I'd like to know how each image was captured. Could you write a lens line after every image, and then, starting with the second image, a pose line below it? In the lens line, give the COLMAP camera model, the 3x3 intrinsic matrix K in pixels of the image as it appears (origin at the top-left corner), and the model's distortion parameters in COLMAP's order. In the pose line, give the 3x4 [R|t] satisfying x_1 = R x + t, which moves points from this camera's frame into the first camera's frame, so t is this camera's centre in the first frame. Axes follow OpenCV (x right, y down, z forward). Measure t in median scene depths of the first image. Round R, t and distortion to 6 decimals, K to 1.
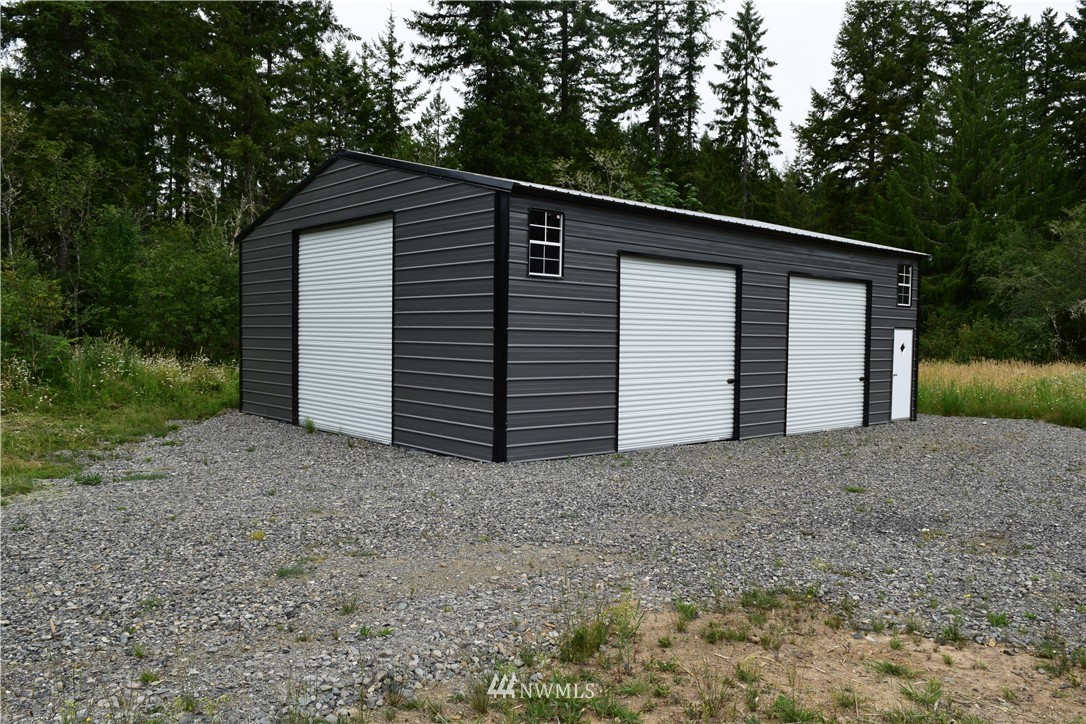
lens RADIAL K [[838.9, 0, 543.0], [0, 838.9, 362.0], [0, 0, 1]] dist [-0.014276, -0.009531]
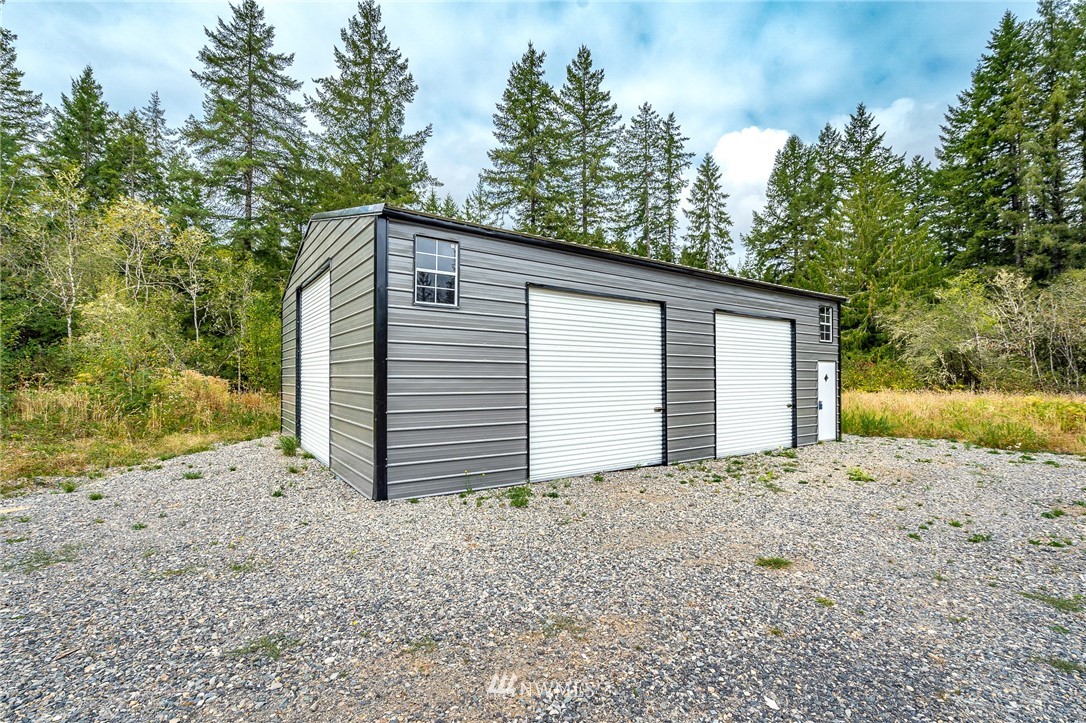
lens RADIAL K [[492.0, 0, 539.9], [0, 492.0, 365.2], [0, 0, 1]] dist [-0.002663, 0.000000]
pose [[0.993196, -0.016488, -0.115280, 0.039287], [0.009836, 0.998266, -0.058030, 0.000345], [0.116037, 0.056501, 0.991637, 0.094885]]
